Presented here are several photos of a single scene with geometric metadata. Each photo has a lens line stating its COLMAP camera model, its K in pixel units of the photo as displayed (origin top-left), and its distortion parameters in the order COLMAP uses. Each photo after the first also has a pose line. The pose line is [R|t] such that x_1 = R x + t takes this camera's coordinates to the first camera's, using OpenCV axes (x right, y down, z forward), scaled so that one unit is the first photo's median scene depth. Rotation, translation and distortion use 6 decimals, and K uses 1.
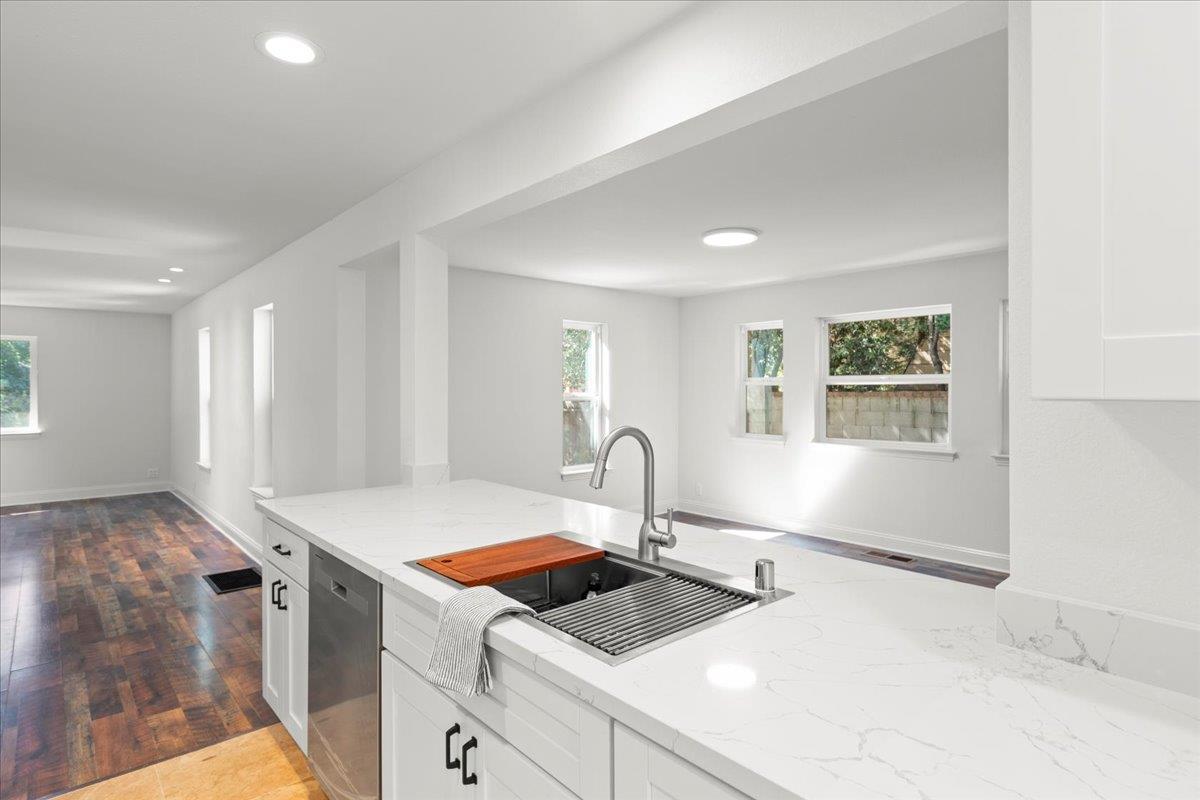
lens RADIAL K [[623.9, 0, 602.4], [0, 623.9, 386.1], [0, 0, 1]] dist [0.003434, -0.000256]
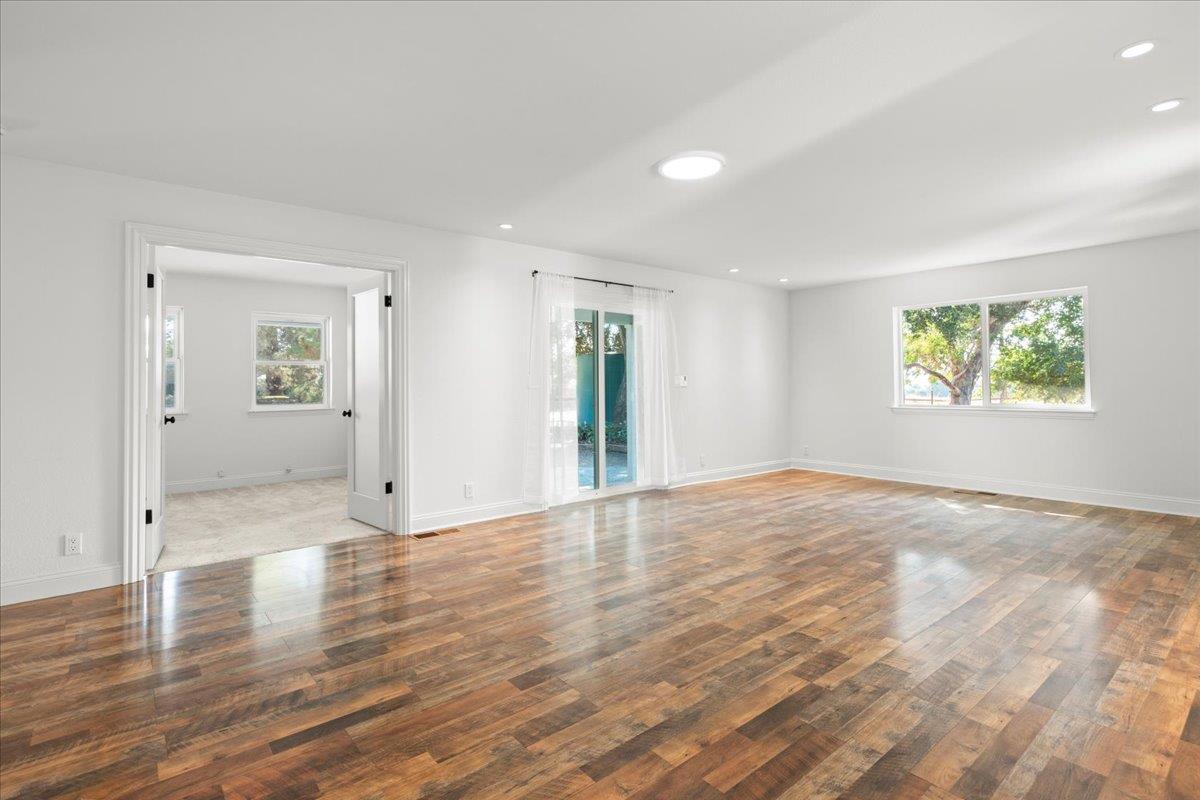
lens RADIAL K [[583.5, 0, 605.4], [0, 583.5, 371.1], [0, 0, 1]] dist [0.004724, 0.000399]
pose [[-0.027900, -0.019427, -0.999422, -0.261057], [0.012608, 0.999725, -0.019785, 0.047931], [0.999531, -0.013153, -0.027648, 0.644378]]
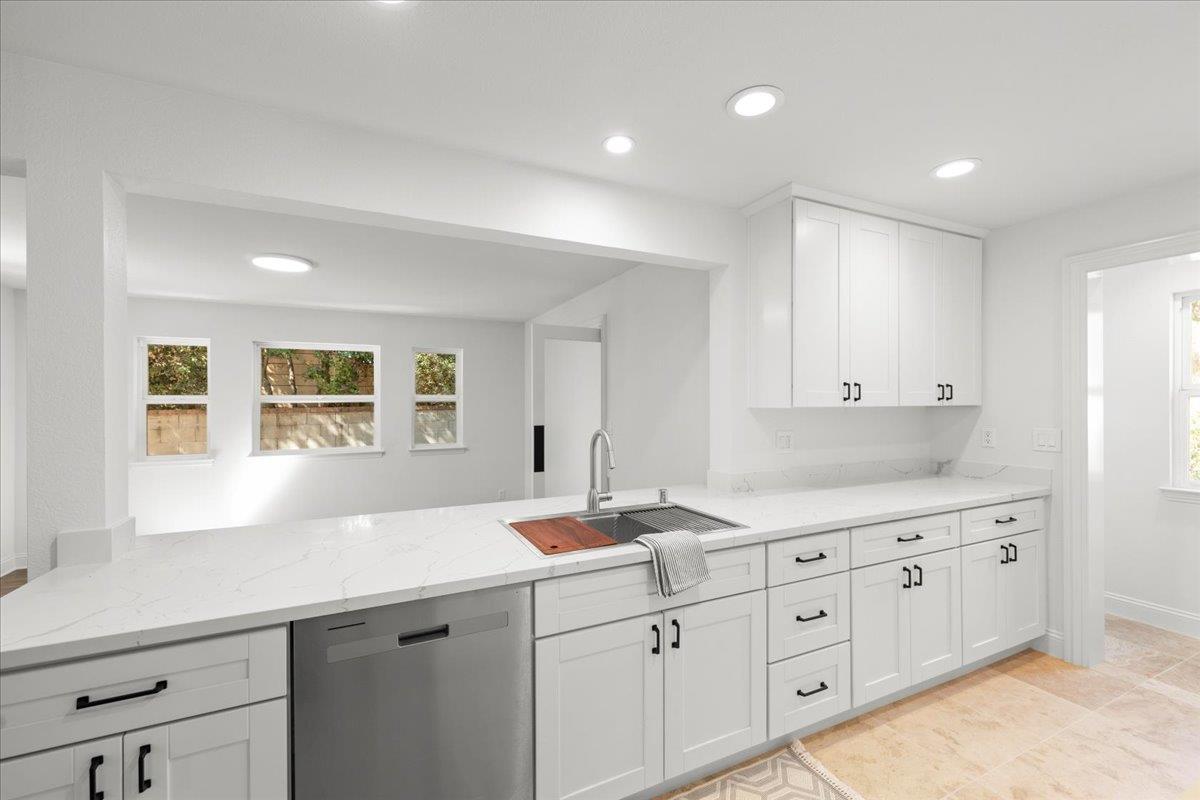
lens RADIAL K [[496.4, 0, 600.0], [0, 496.4, 400.0], [0, 0, 1]] dist [0.001464, 0.000037]
pose [[0.274918, 0.004921, 0.961455, -0.372208], [0.002141, 0.999981, -0.005731, -0.000440], [-0.961465, 0.003634, 0.274902, 0.204382]]
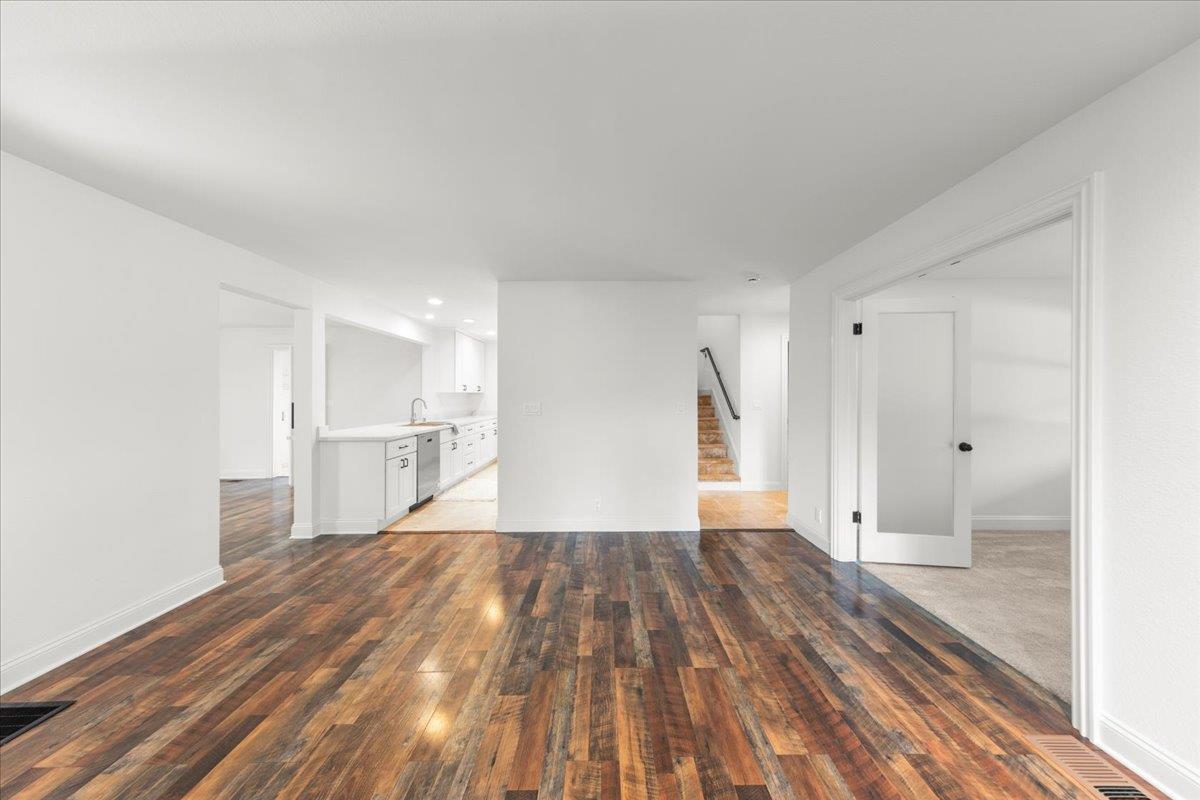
lens RADIAL K [[398.5, 0, 606.1], [0, 398.5, 396.5], [0, 0, 1]] dist [0.000071, -0.000152]
pose [[-0.751822, 0.002332, 0.659362, -1.049682], [0.001755, 0.999997, -0.001536, 0.019830], [-0.659364, 0.000003, -0.751824, 0.774594]]
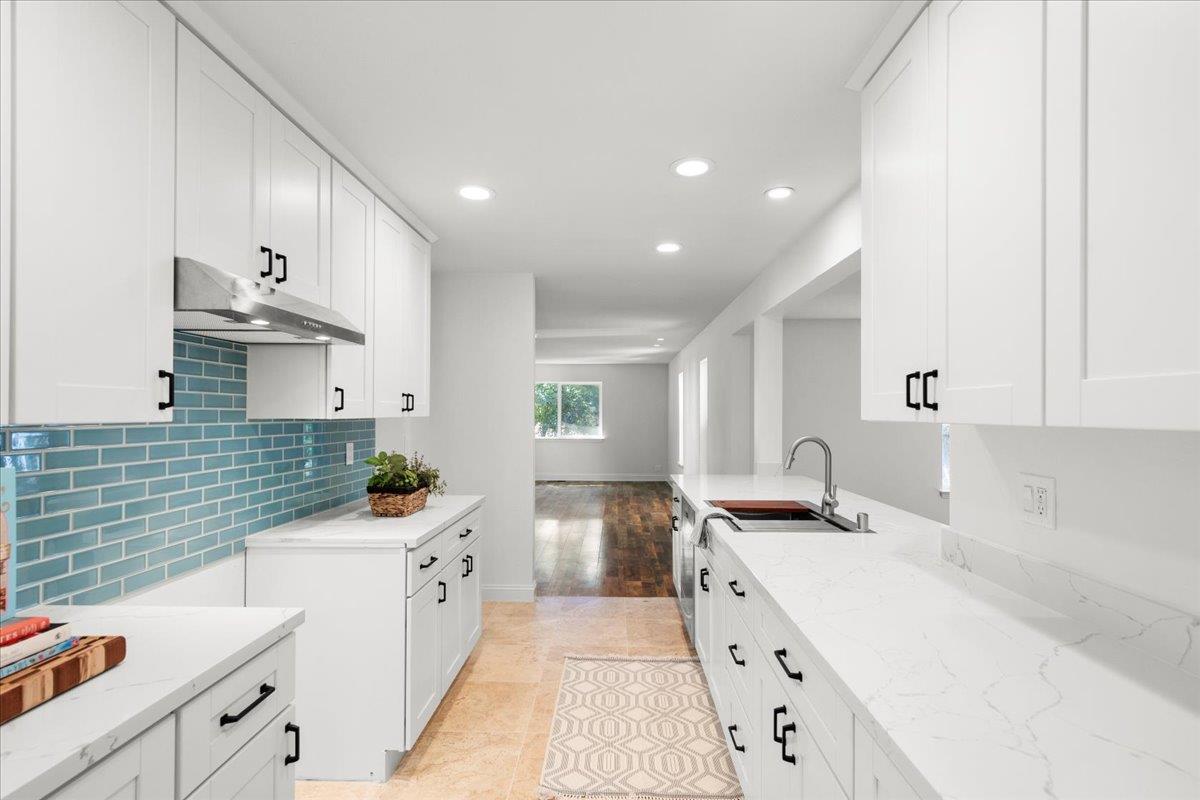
lens RADIAL K [[570.0, 0, 600.0], [0, 570.0, 400.0], [0, 0, 1]] dist [0.000514, 0.000049]
pose [[0.726813, -0.011534, -0.686738, 0.227467], [-0.001968, 0.999820, -0.018875, -0.001937], [0.686832, 0.015070, 0.726660, -0.185967]]
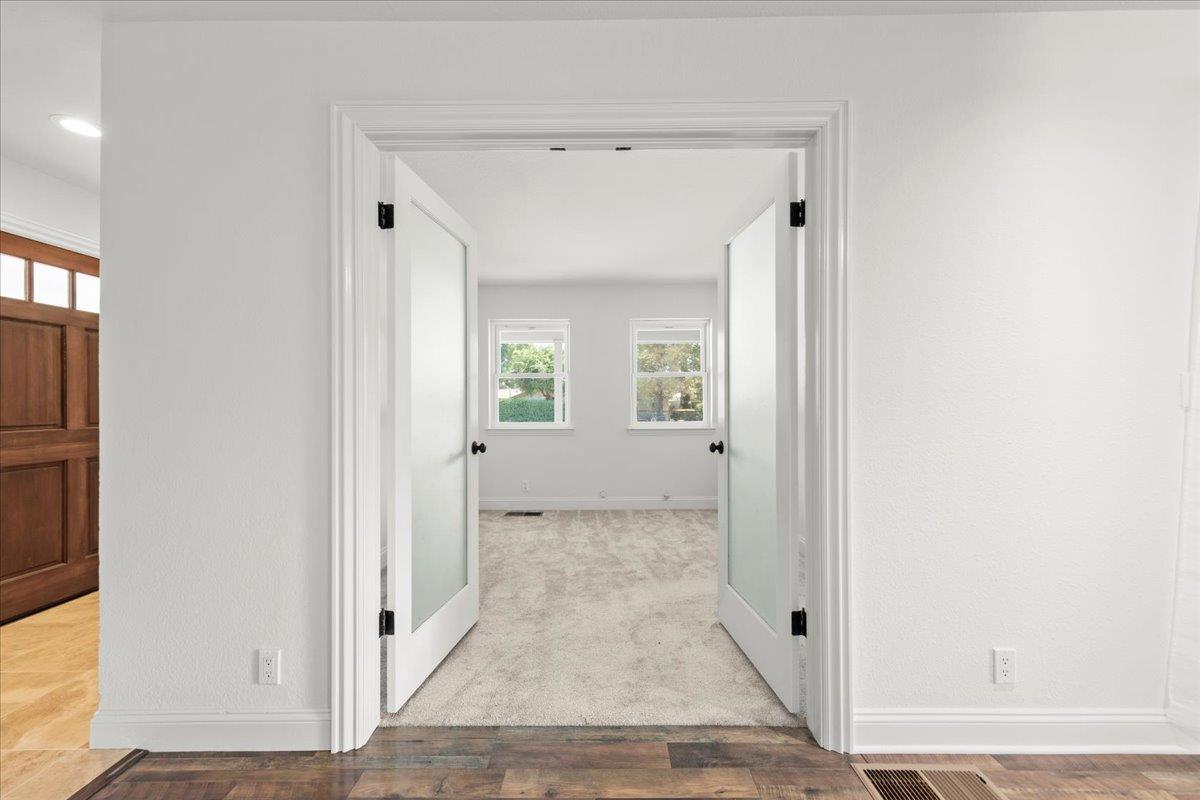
lens RADIAL K [[468.1, 0, 599.3], [0, 468.1, 404.1], [0, 0, 1]] dist [0.002923, 0.000296]
pose [[-0.668697, 0.006236, -0.743509, -0.799150], [0.006600, 0.999975, 0.002450, 0.048570], [0.743505, -0.003269, -0.668722, 0.407395]]
